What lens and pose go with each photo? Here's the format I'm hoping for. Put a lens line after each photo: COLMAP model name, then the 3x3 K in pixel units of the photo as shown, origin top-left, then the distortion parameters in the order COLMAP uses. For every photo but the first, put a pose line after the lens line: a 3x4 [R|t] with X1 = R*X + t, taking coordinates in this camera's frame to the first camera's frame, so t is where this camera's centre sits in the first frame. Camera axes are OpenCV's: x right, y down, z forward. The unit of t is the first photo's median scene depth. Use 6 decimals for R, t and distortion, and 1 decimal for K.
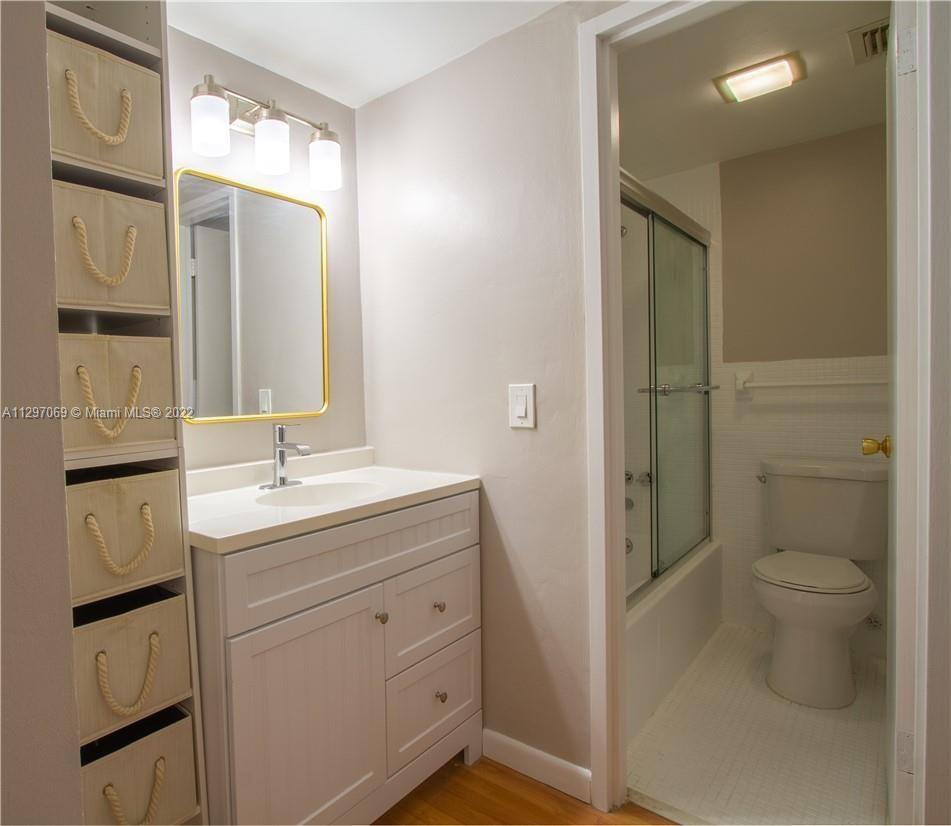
lens RADIAL K [[572.4, 0, 372.0], [0, 572.4, 416.1], [0, 0, 1]] dist [-0.017830, 0.001398]
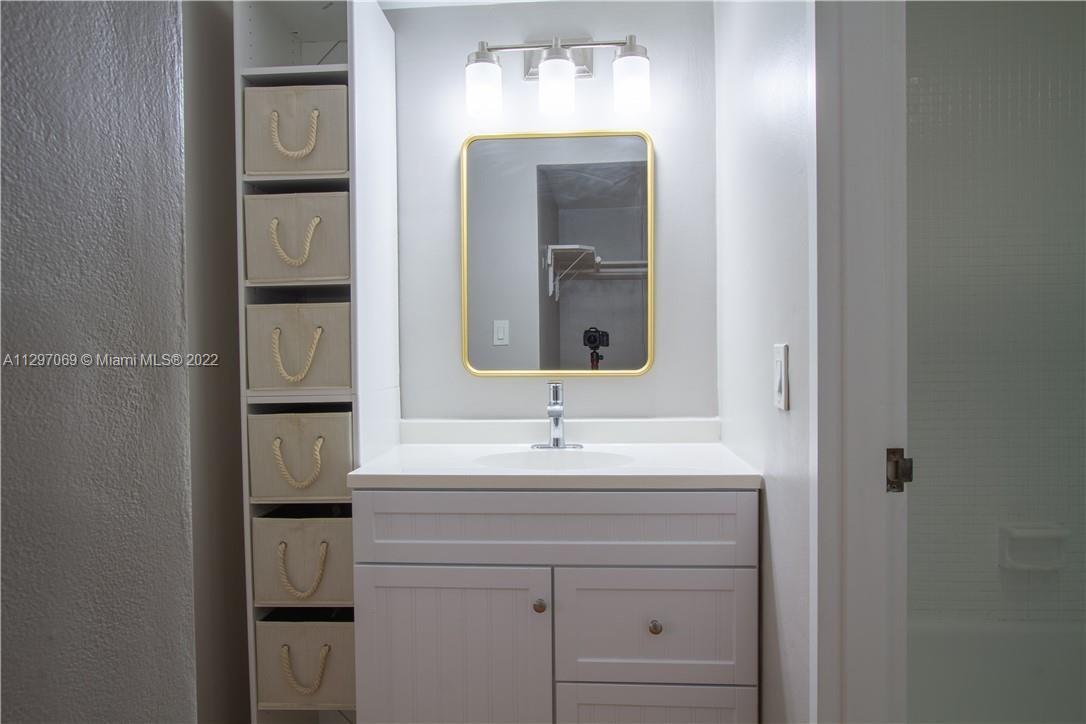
lens RADIAL K [[678.1, 0, 536.7], [0, 678.1, 366.0], [0, 0, 1]] dist [-0.006143, 0.002729]
pose [[0.640036, 0.042810, -0.767151, 0.522244], [-0.041324, 0.998919, 0.021266, -0.026343], [0.767233, 0.018090, 0.641114, 0.204009]]
